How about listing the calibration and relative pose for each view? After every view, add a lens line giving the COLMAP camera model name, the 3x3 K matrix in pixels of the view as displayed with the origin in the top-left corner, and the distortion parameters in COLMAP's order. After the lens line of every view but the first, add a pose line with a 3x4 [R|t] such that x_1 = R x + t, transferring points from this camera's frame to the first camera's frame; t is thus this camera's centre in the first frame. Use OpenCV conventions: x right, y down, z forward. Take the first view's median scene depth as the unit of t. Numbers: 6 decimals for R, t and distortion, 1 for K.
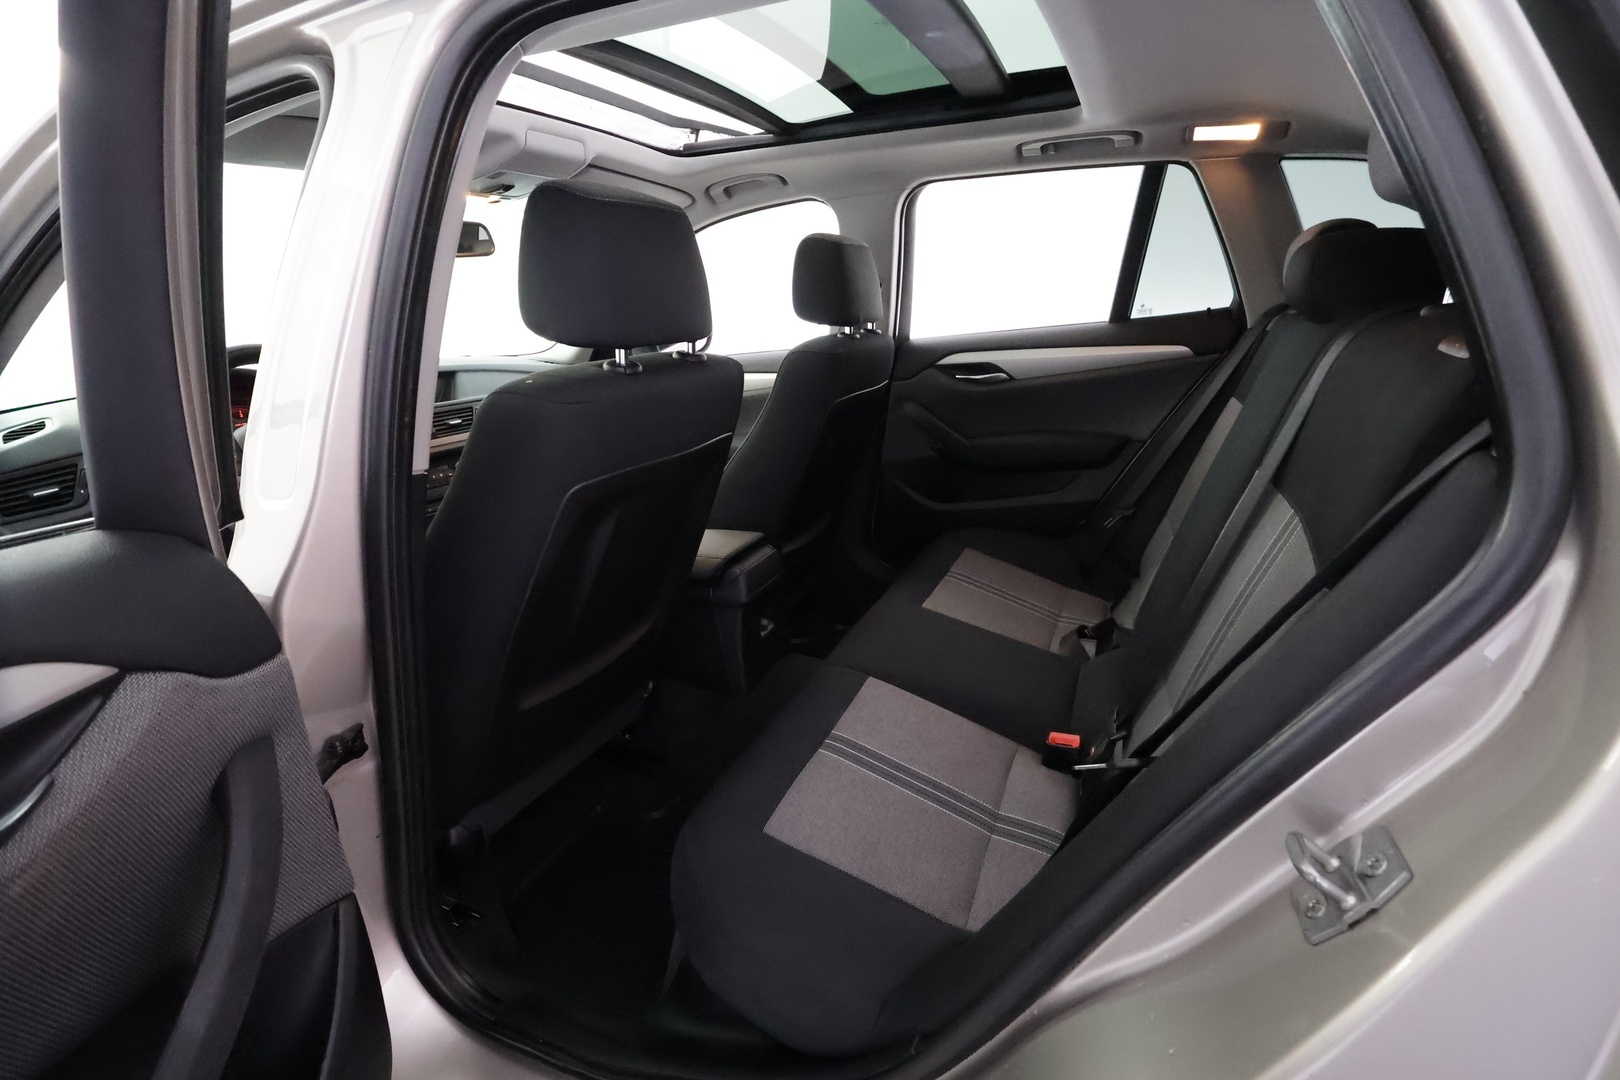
lens RADIAL K [[758.3, 0, 808.1], [0, 758.3, 538.1], [0, 0, 1]] dist [0.002658, 0.001062]
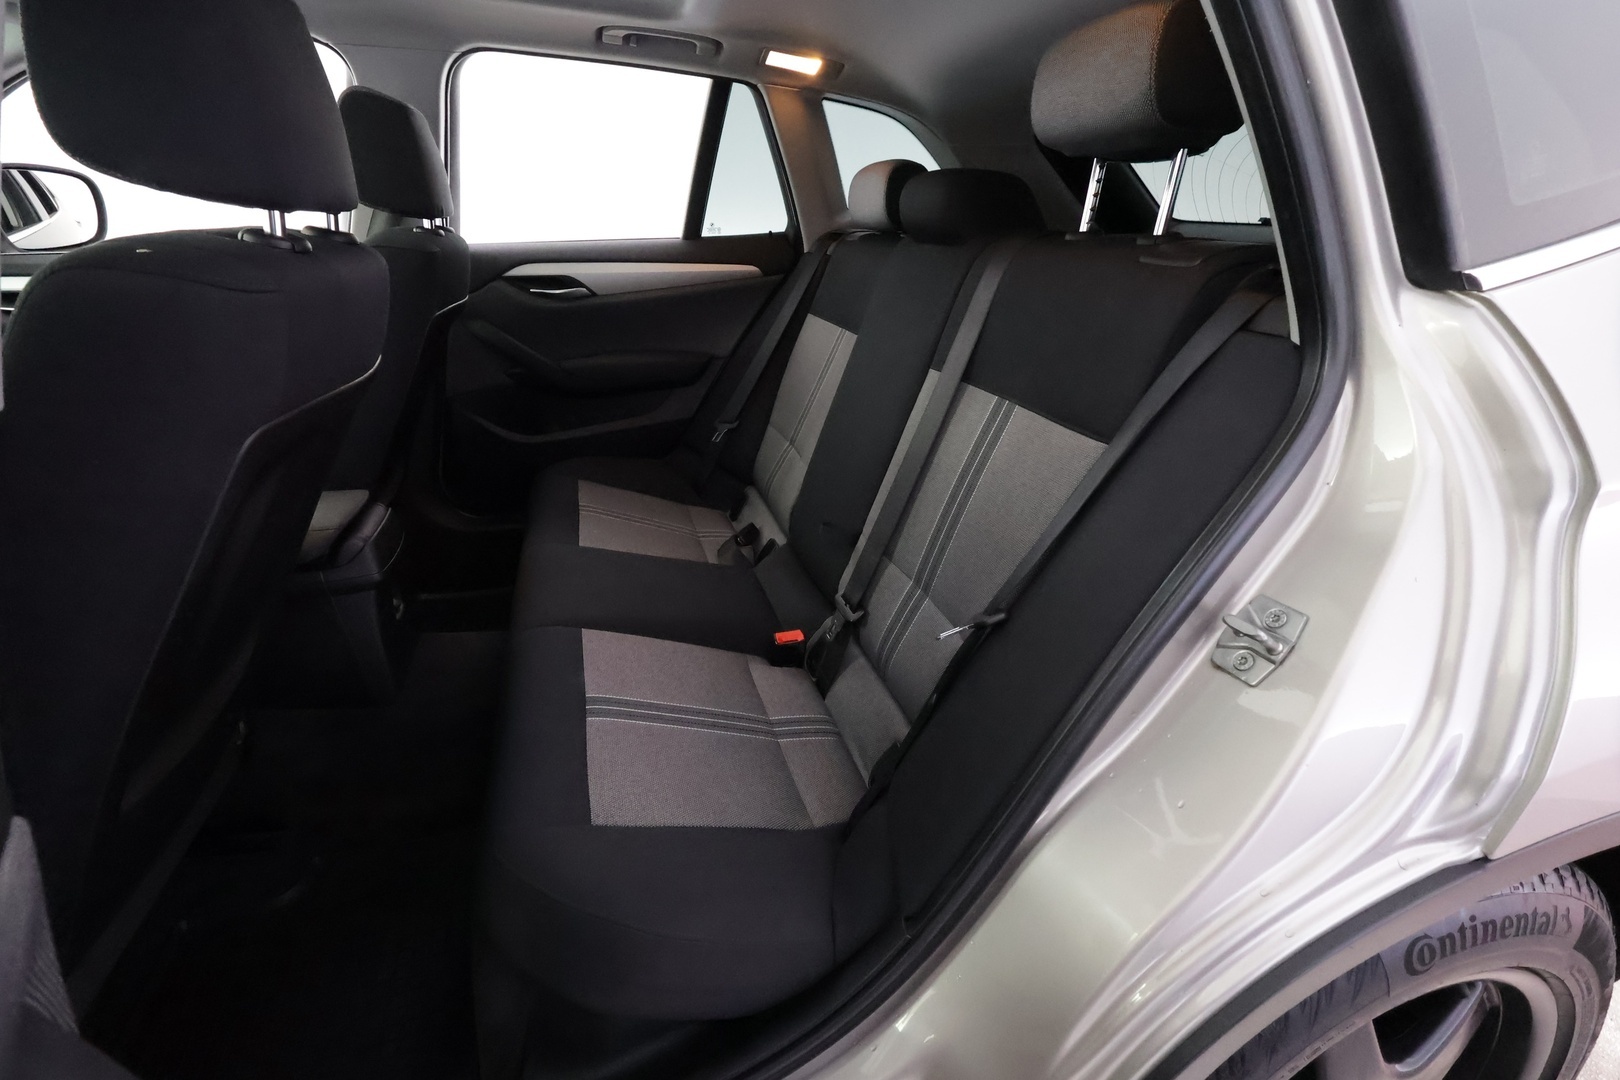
lens RADIAL K [[758.3, 0, 808.1], [0, 758.3, 538.1], [0, 0, 1]] dist [0.002658, 0.001062]
pose [[0.758859, -0.176034, 0.627012, -0.205119], [0.121282, 0.984133, 0.129511, -0.003428], [-0.639862, -0.022235, 0.768168, 0.123889]]
